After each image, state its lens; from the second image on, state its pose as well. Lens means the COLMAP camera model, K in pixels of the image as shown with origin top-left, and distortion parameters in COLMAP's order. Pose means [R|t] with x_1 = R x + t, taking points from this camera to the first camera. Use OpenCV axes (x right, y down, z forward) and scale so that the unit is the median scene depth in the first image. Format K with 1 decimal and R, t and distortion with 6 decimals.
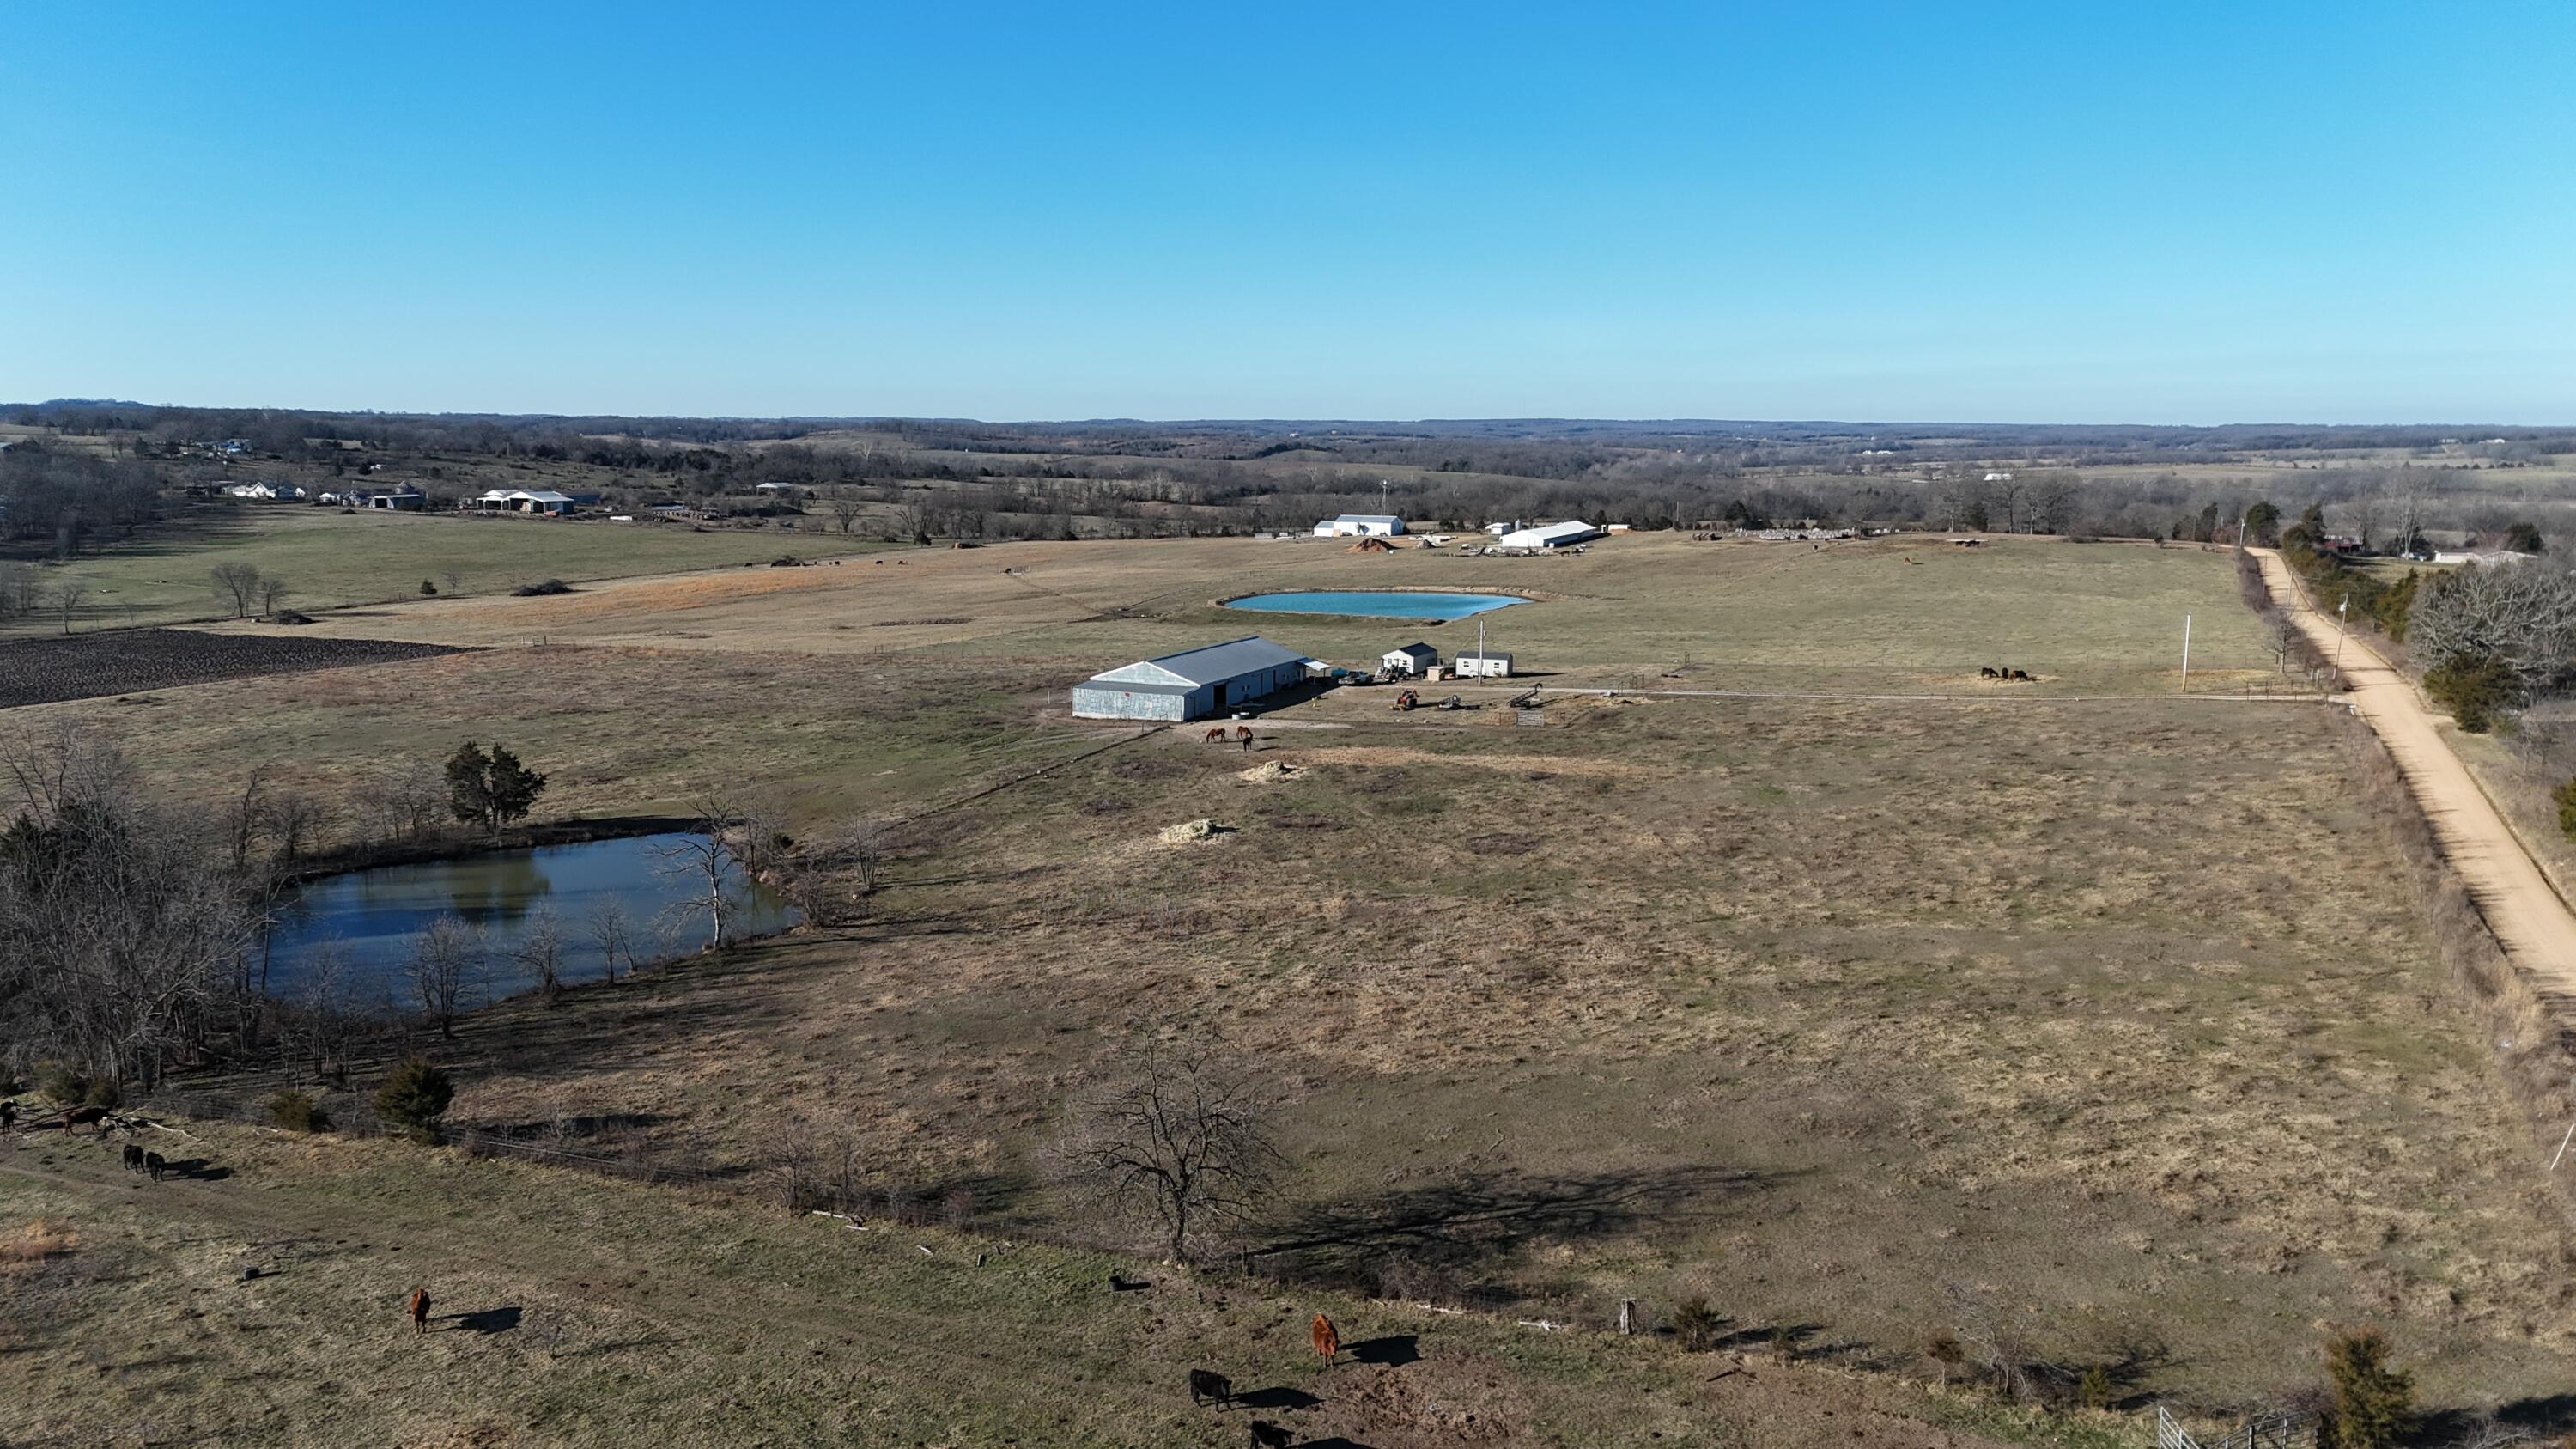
lens RADIAL K [[1856.4, 0, 1288.0], [0, 1856.4, 724.5], [0, 0, 1]] dist [0.099678, -0.111099]
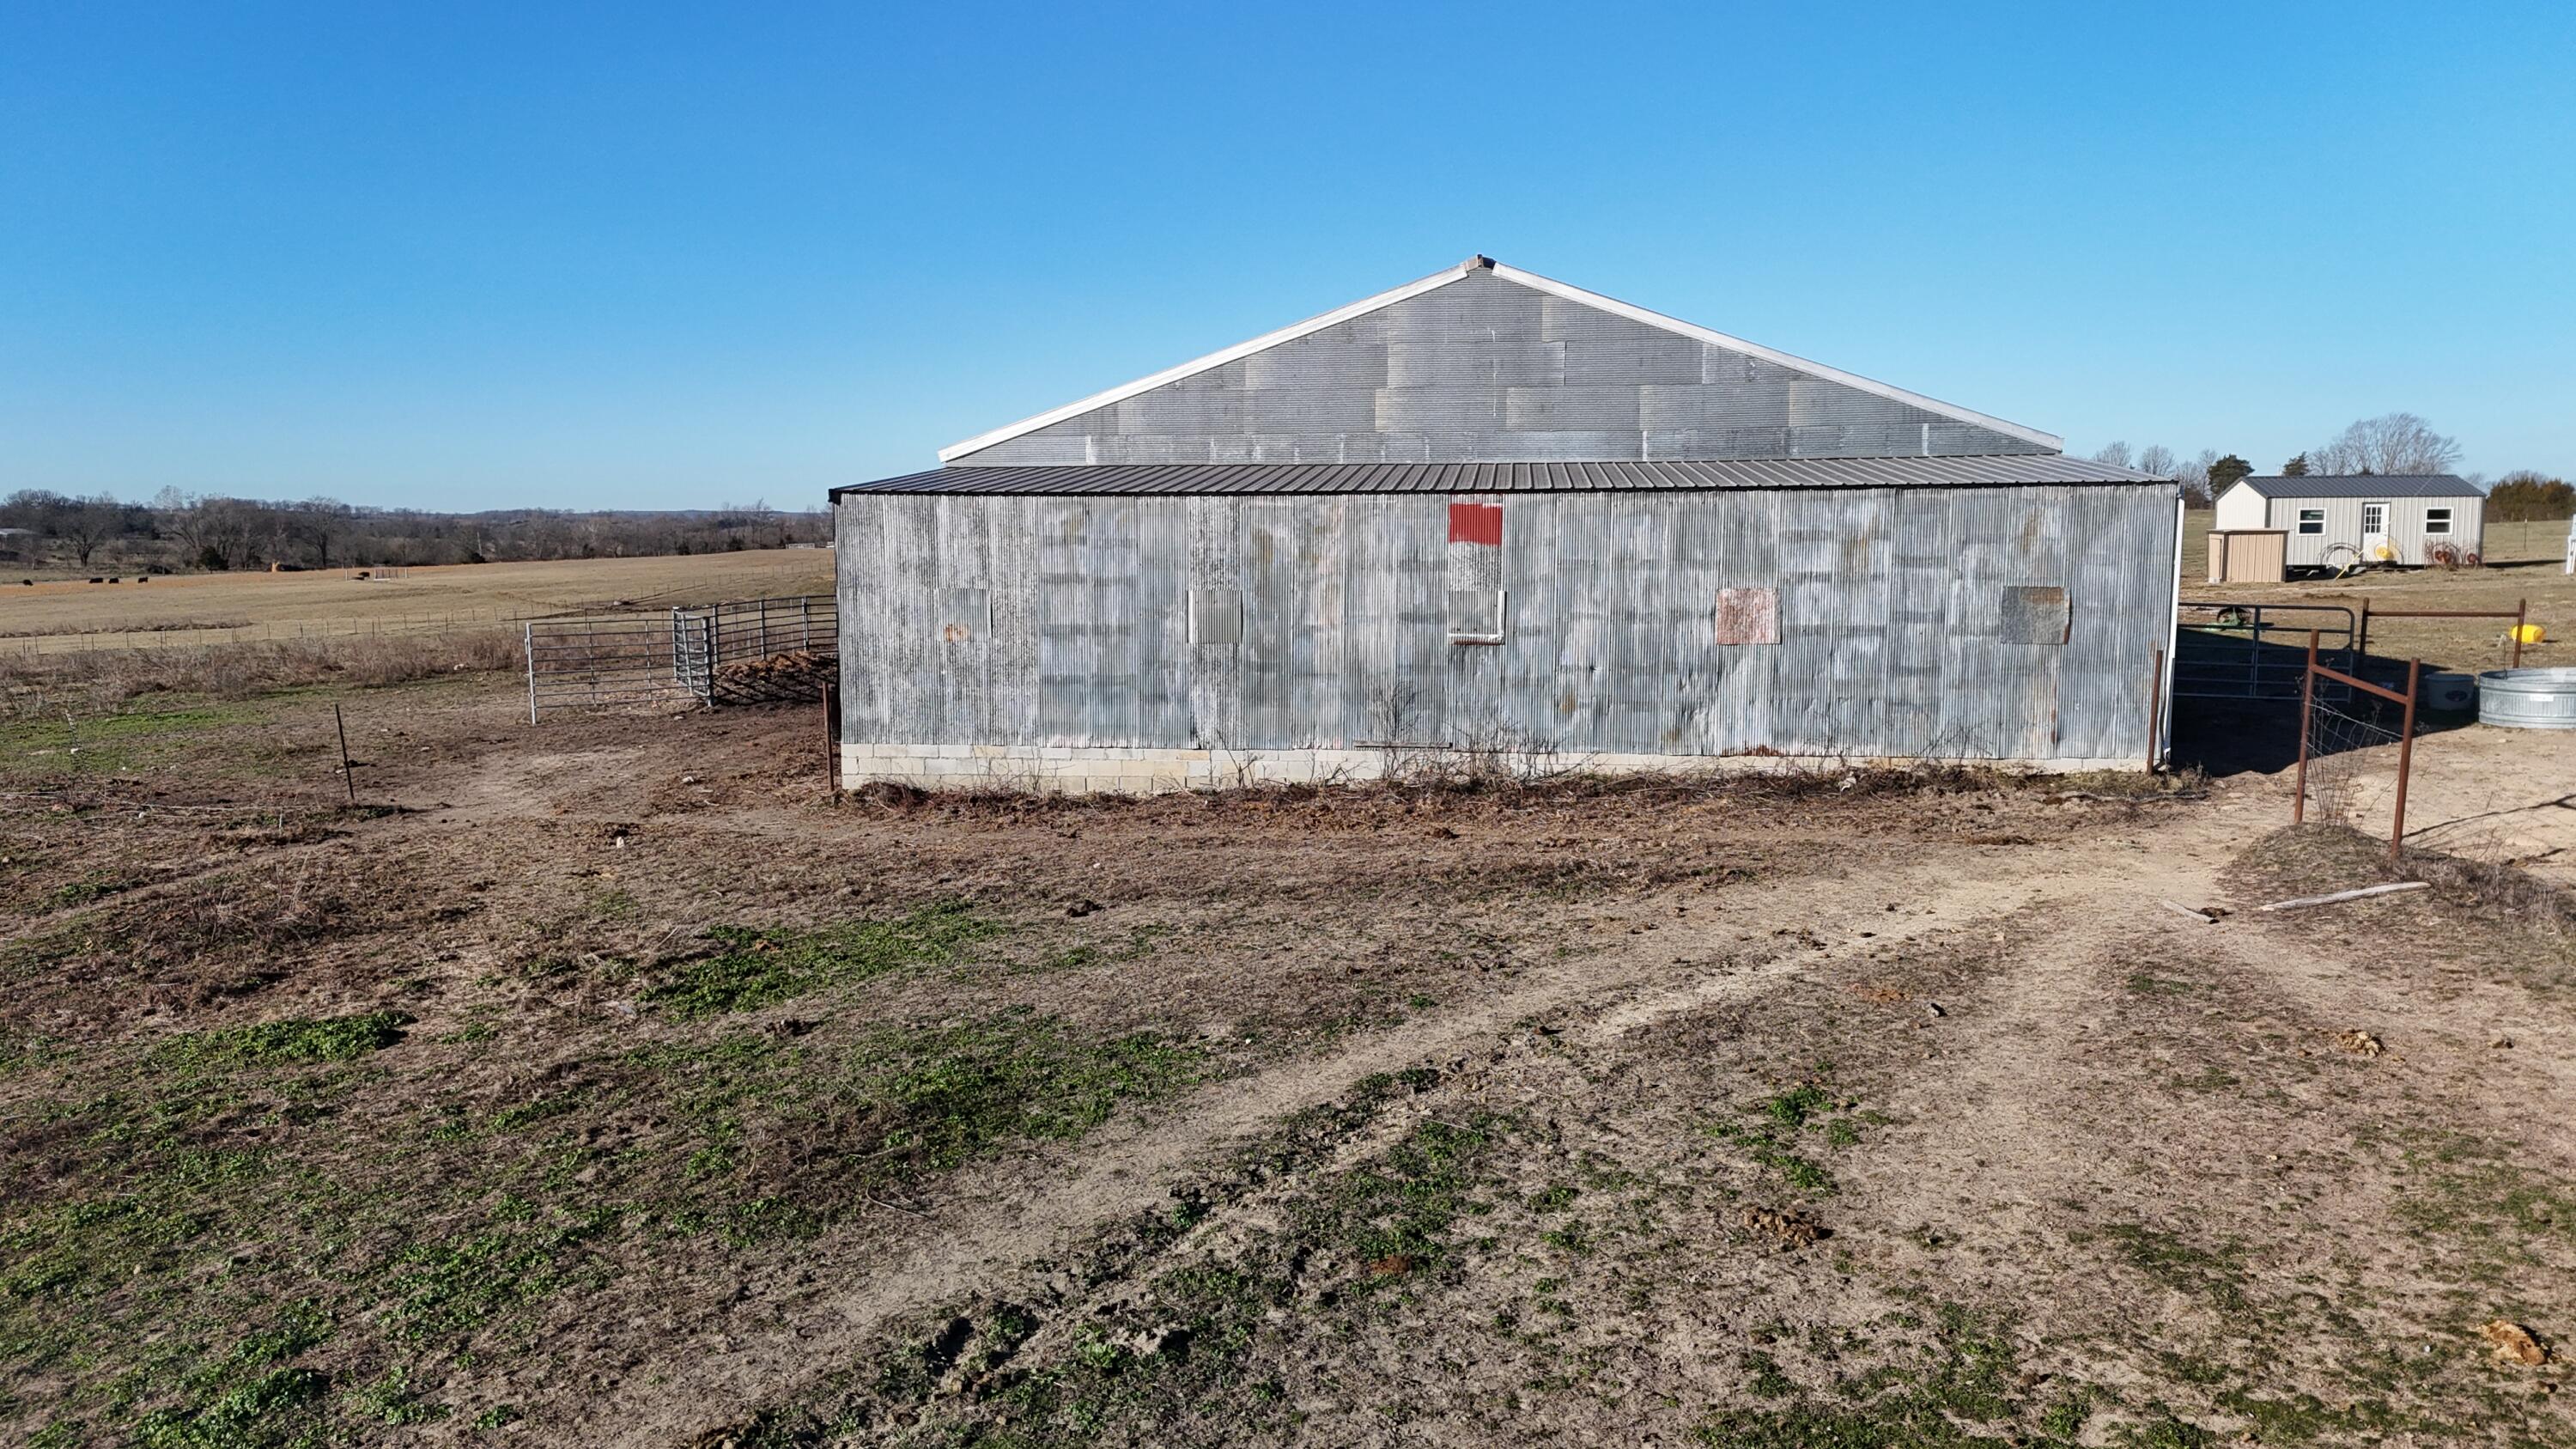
lens RADIAL K [[1856.4, 0, 1288.0], [0, 1856.4, 724.5], [0, 0, 1]] dist [0.099678, -0.111099]
pose [[0.956109, -0.040048, 0.290262, -0.047449], [0.054732, 0.997590, -0.042647, -0.000847], [-0.287855, 0.056662, 0.955996, 0.349208]]
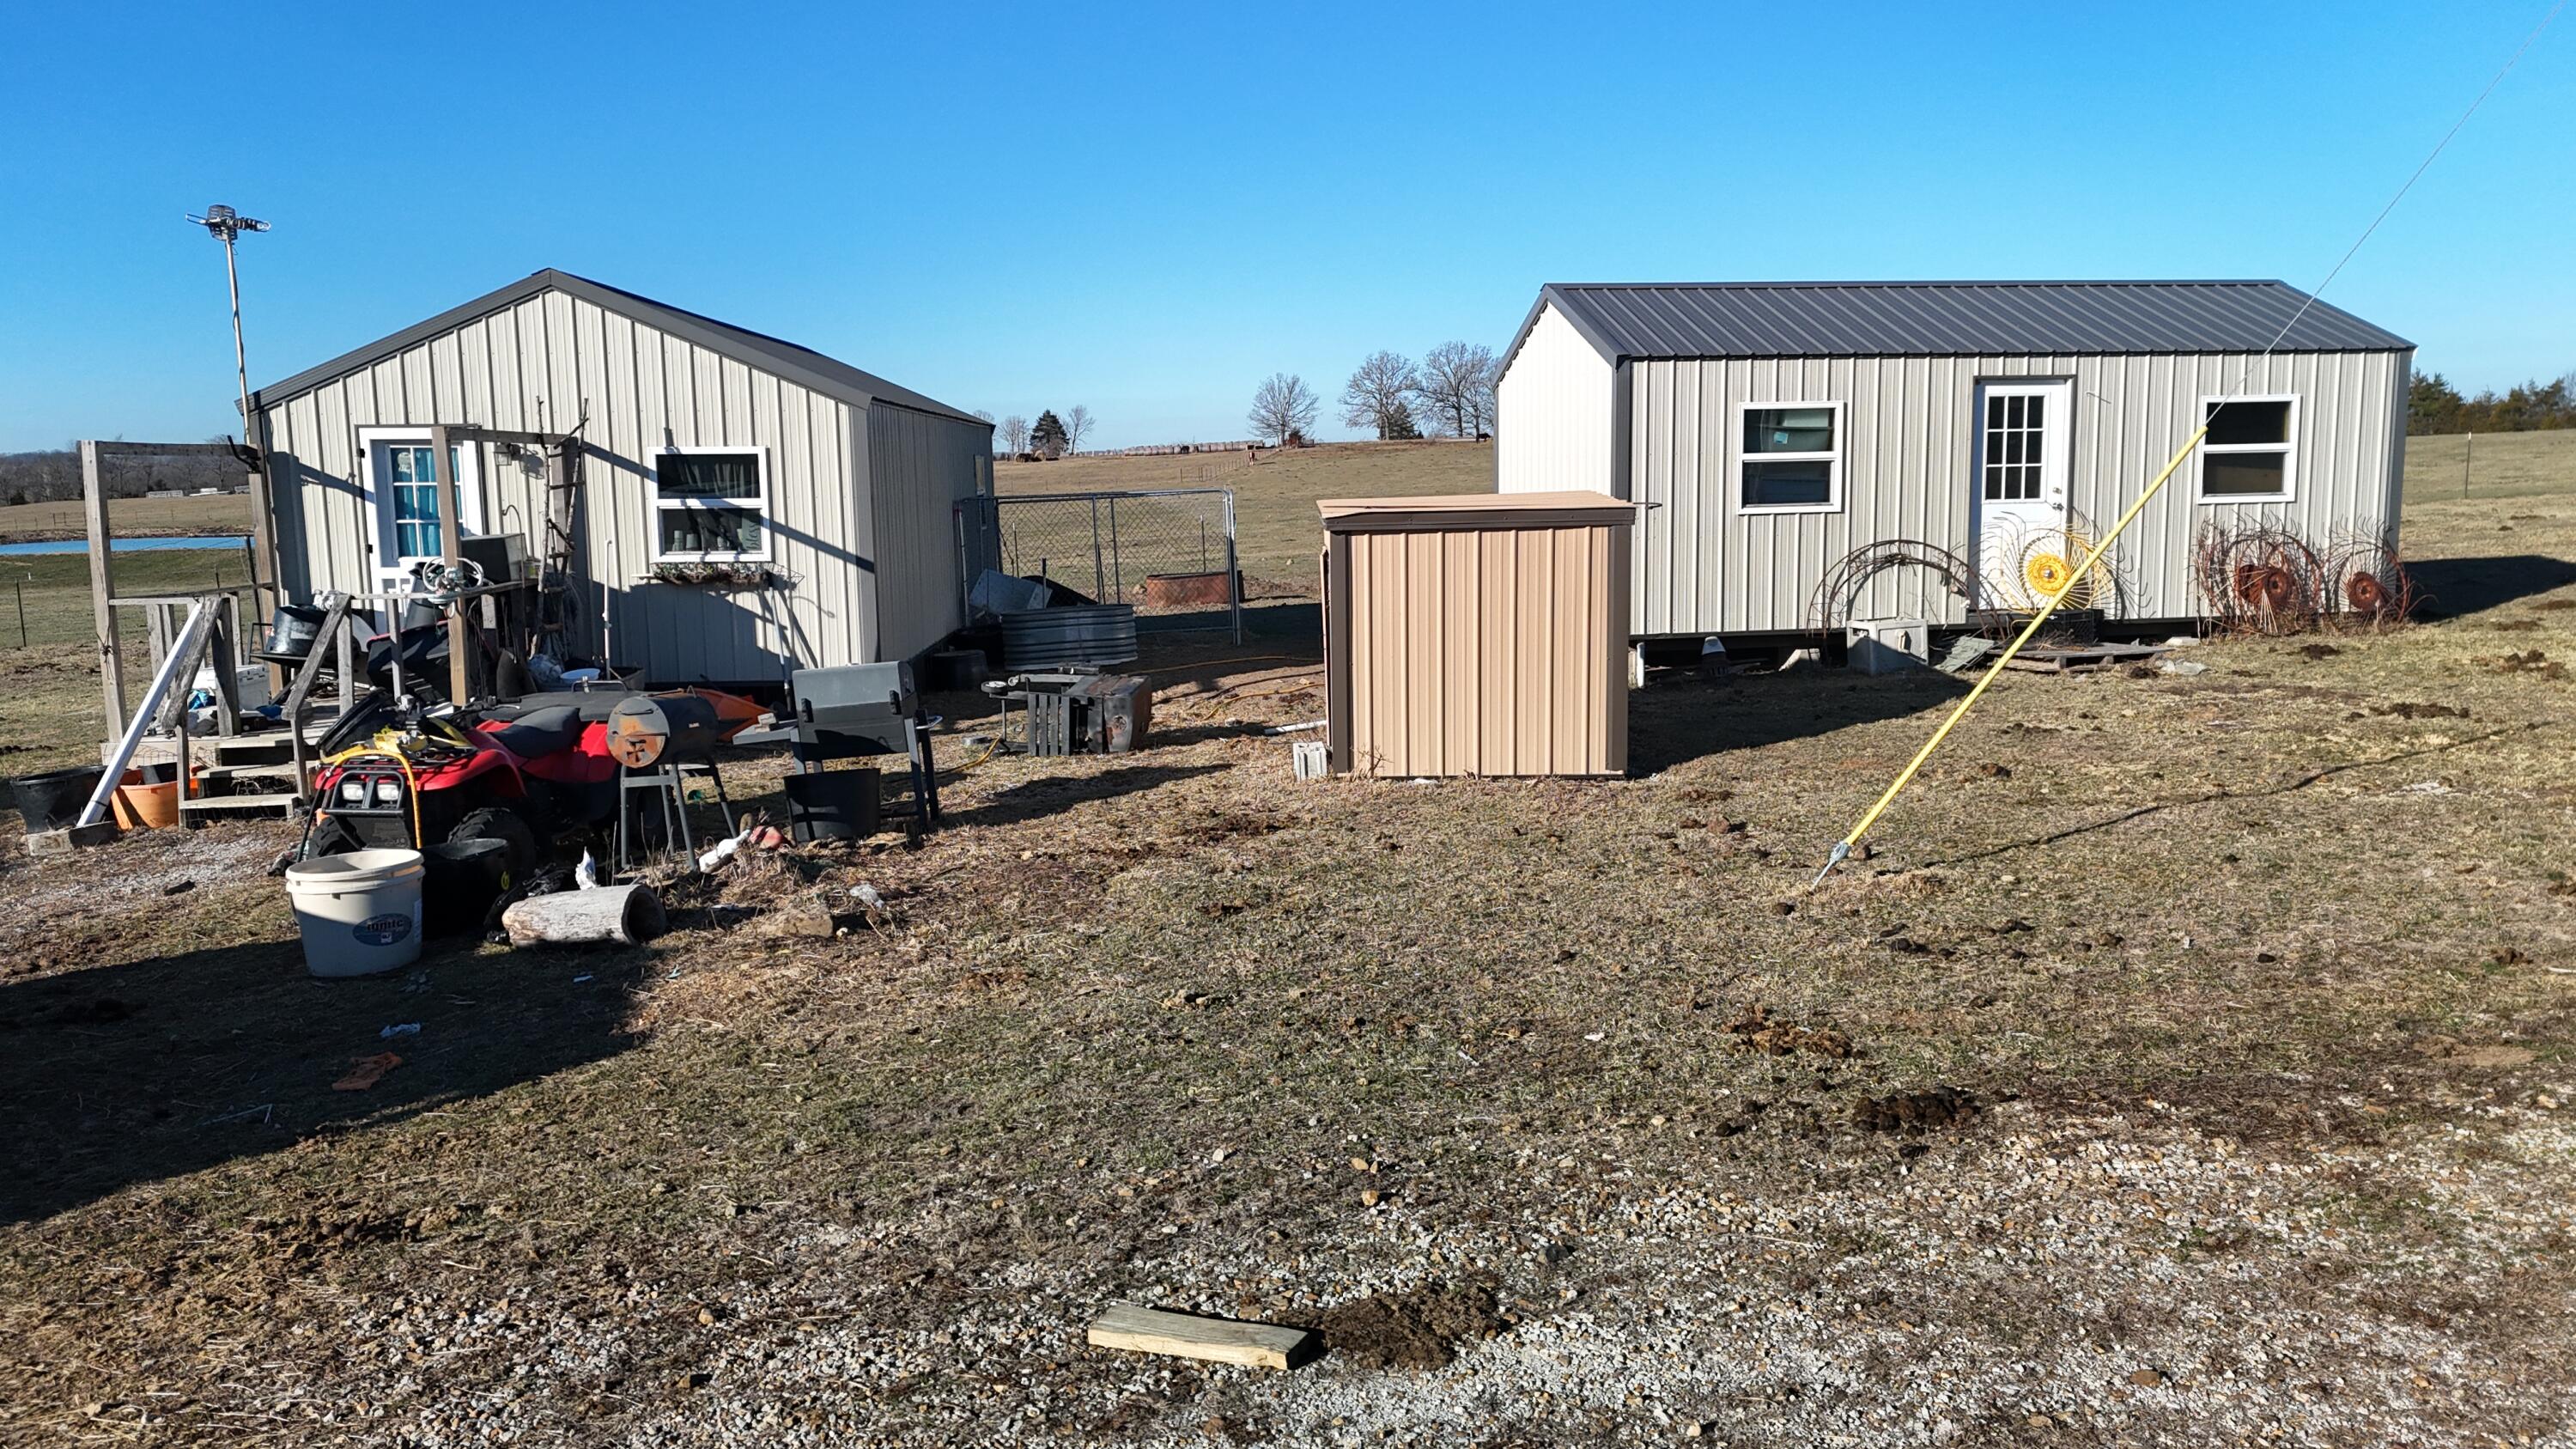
lens RADIAL K [[1856.4, 0, 1288.0], [0, 1856.4, 724.5], [0, 0, 1]] dist [0.099678, -0.111099]
pose [[0.888375, -0.082850, 0.451582, 0.023034], [0.090755, 0.995865, 0.004171, -0.010982], [-0.450060, 0.037278, 0.892220, 0.416010]]
